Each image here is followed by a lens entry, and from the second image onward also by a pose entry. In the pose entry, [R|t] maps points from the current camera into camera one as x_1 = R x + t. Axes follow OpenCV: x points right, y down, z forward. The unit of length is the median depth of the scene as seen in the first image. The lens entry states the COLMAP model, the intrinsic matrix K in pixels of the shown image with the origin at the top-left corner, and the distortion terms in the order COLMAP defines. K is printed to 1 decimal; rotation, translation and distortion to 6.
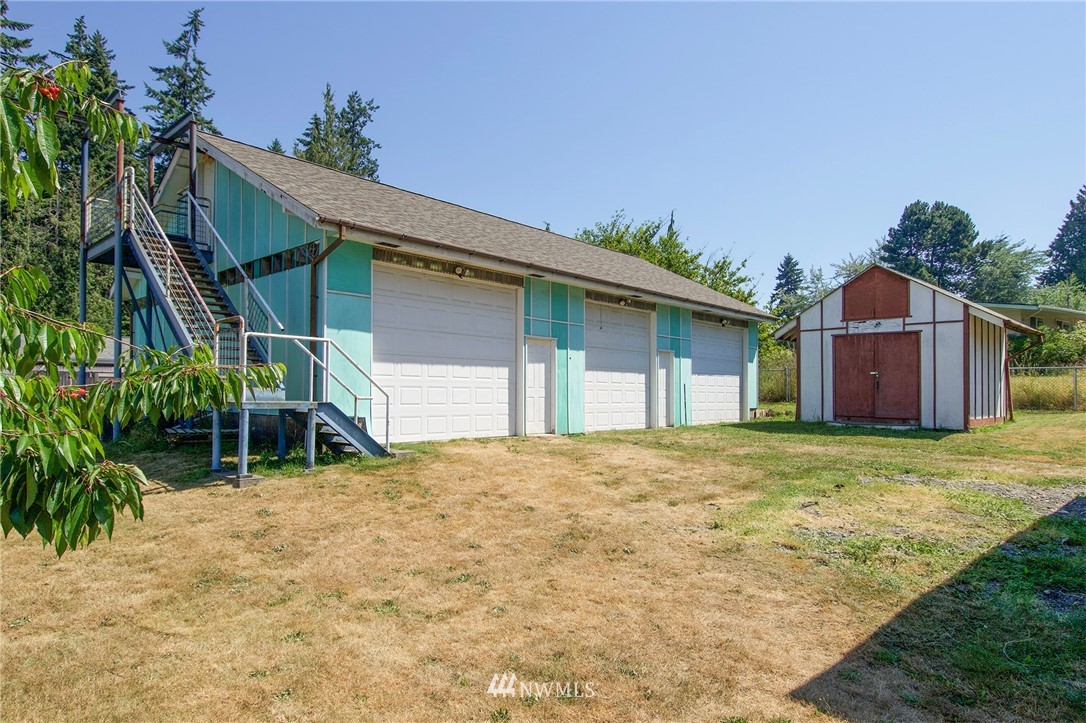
lens RADIAL K [[628.2, 0, 501.3], [0, 628.2, 386.6], [0, 0, 1]] dist [0.000600, -0.000864]
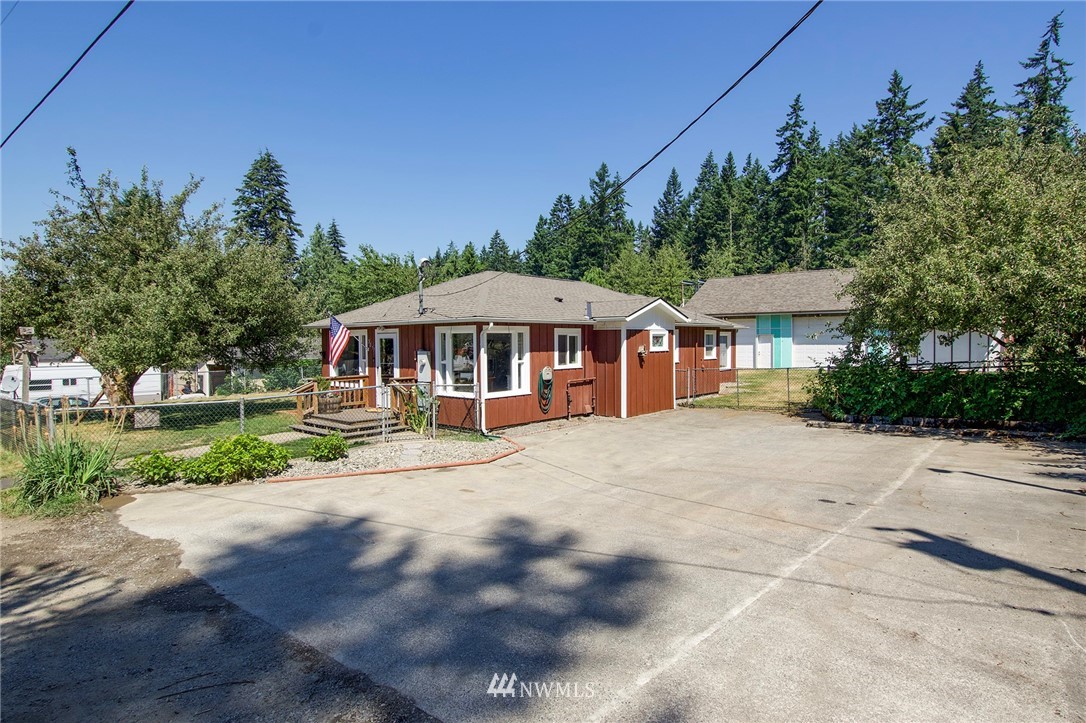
lens RADIAL K [[574.3, 0, 545.7], [0, 574.3, 359.0], [0, 0, 1]] dist [0.004694, -0.002650]
pose [[0.137635, 0.017803, -0.990323, 2.045865], [0.007154, 0.999795, 0.018967, -0.018005], [0.990457, -0.009696, 0.137480, -0.302533]]
